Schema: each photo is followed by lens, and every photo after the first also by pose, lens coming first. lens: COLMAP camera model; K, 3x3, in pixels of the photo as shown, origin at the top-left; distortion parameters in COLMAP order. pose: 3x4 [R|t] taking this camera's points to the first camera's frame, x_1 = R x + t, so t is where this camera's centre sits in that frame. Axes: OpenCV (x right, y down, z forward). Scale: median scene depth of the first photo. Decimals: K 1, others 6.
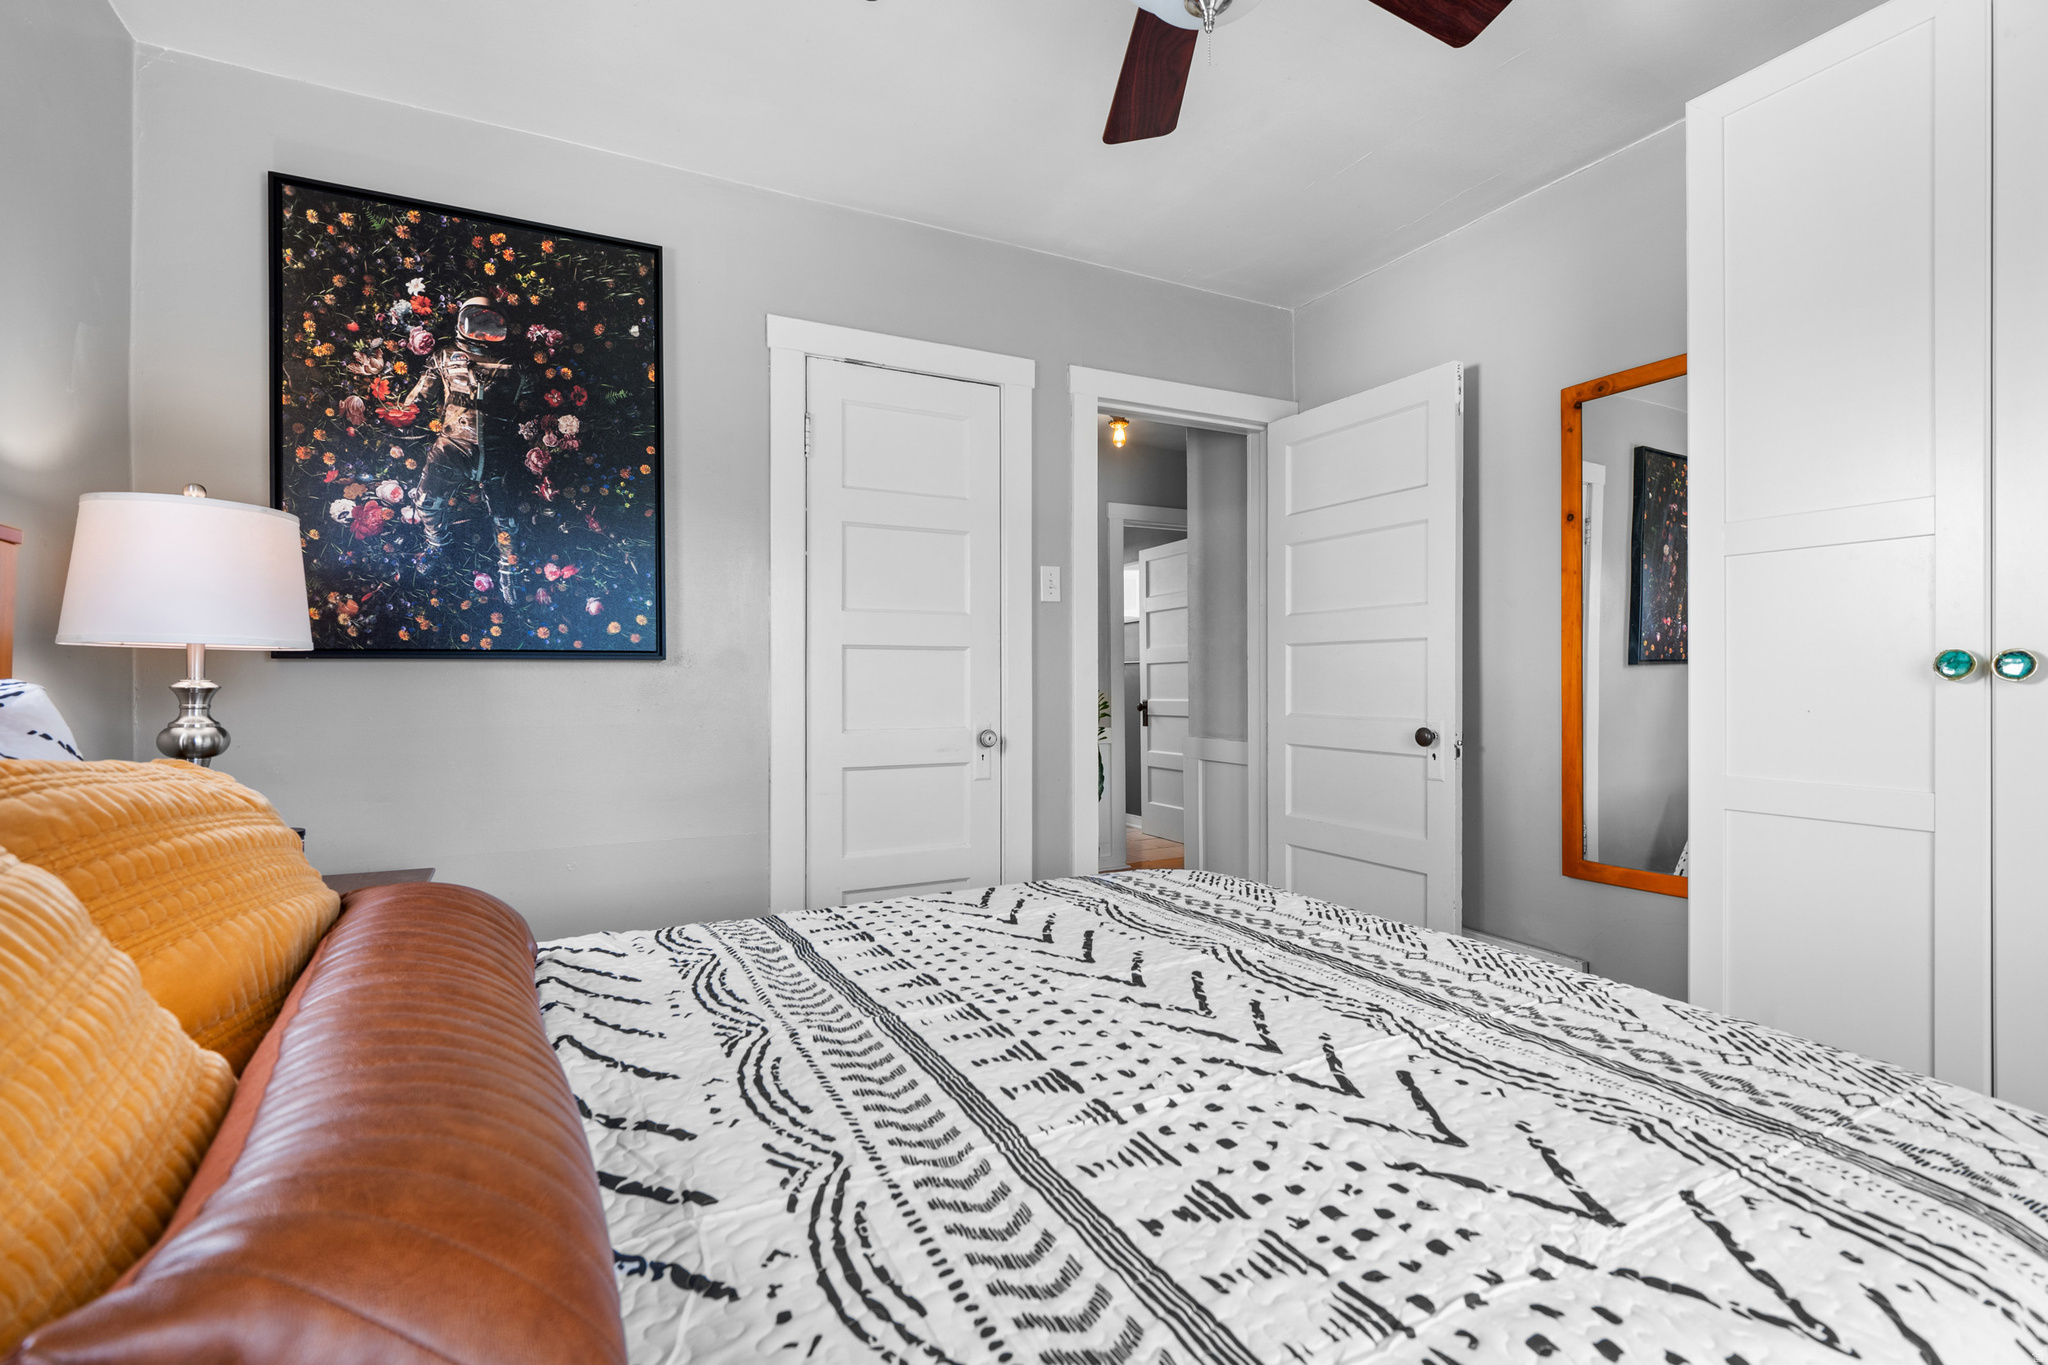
lens RADIAL K [[927.3, 0, 1023.4], [0, 927.3, 681.6], [0, 0, 1]] dist [-0.015423, 0.000942]
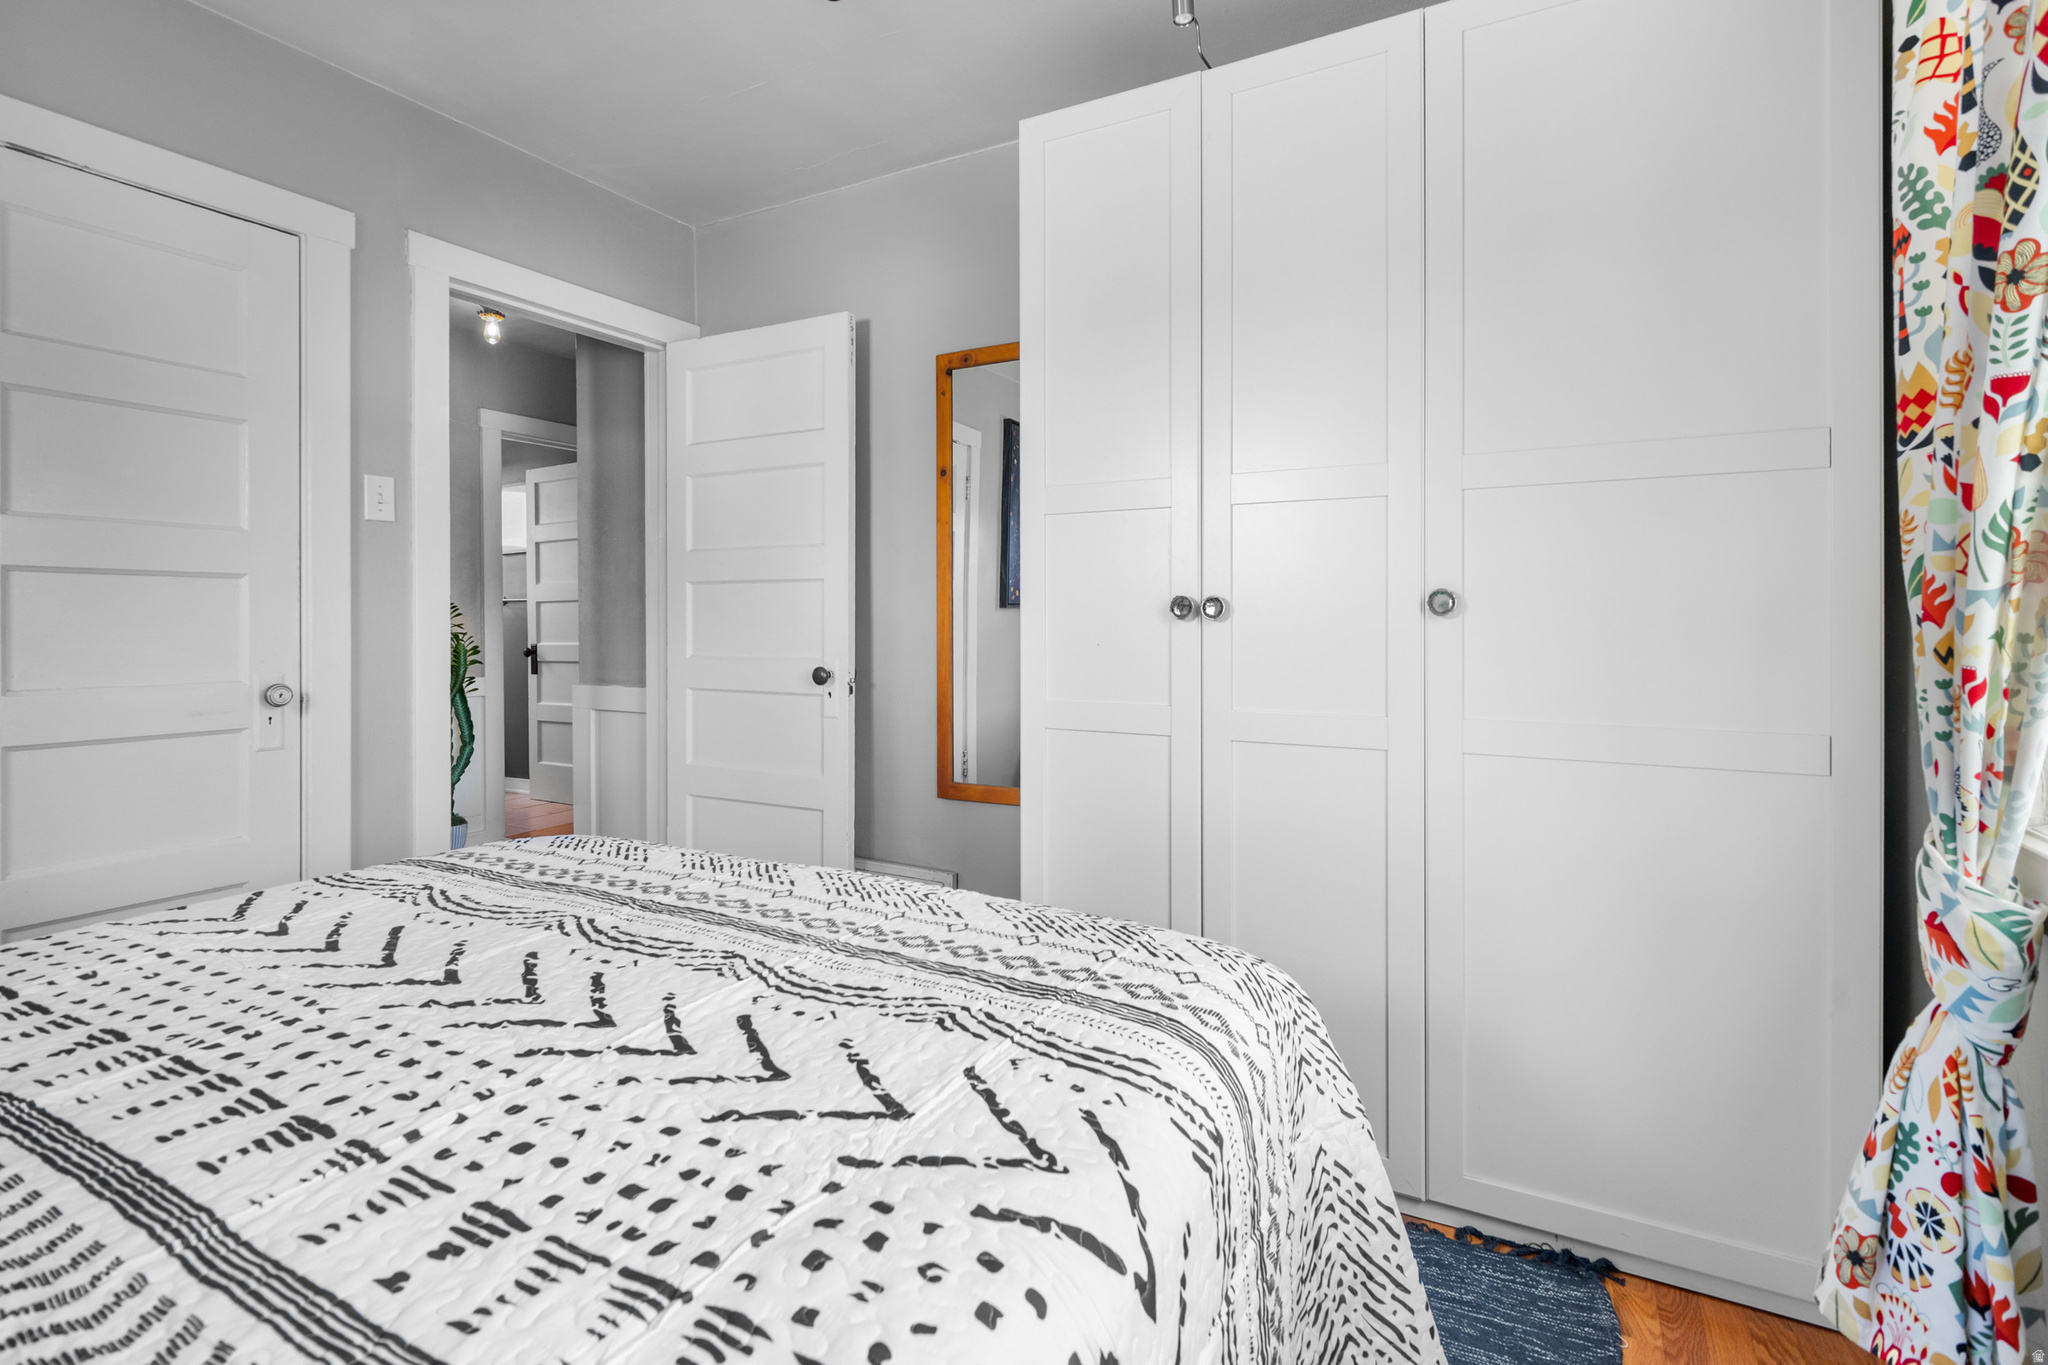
lens RADIAL K [[927.3, 0, 1103.7], [0, 927.3, 626.2], [0, 0, 1]] dist [-0.015423, 0.000942]
pose [[0.810334, 0.002646, 0.585963, 0.128027], [-0.001451, 0.999996, -0.002509, 0.010466], [-0.585967, 0.001183, 0.810334, -0.013117]]
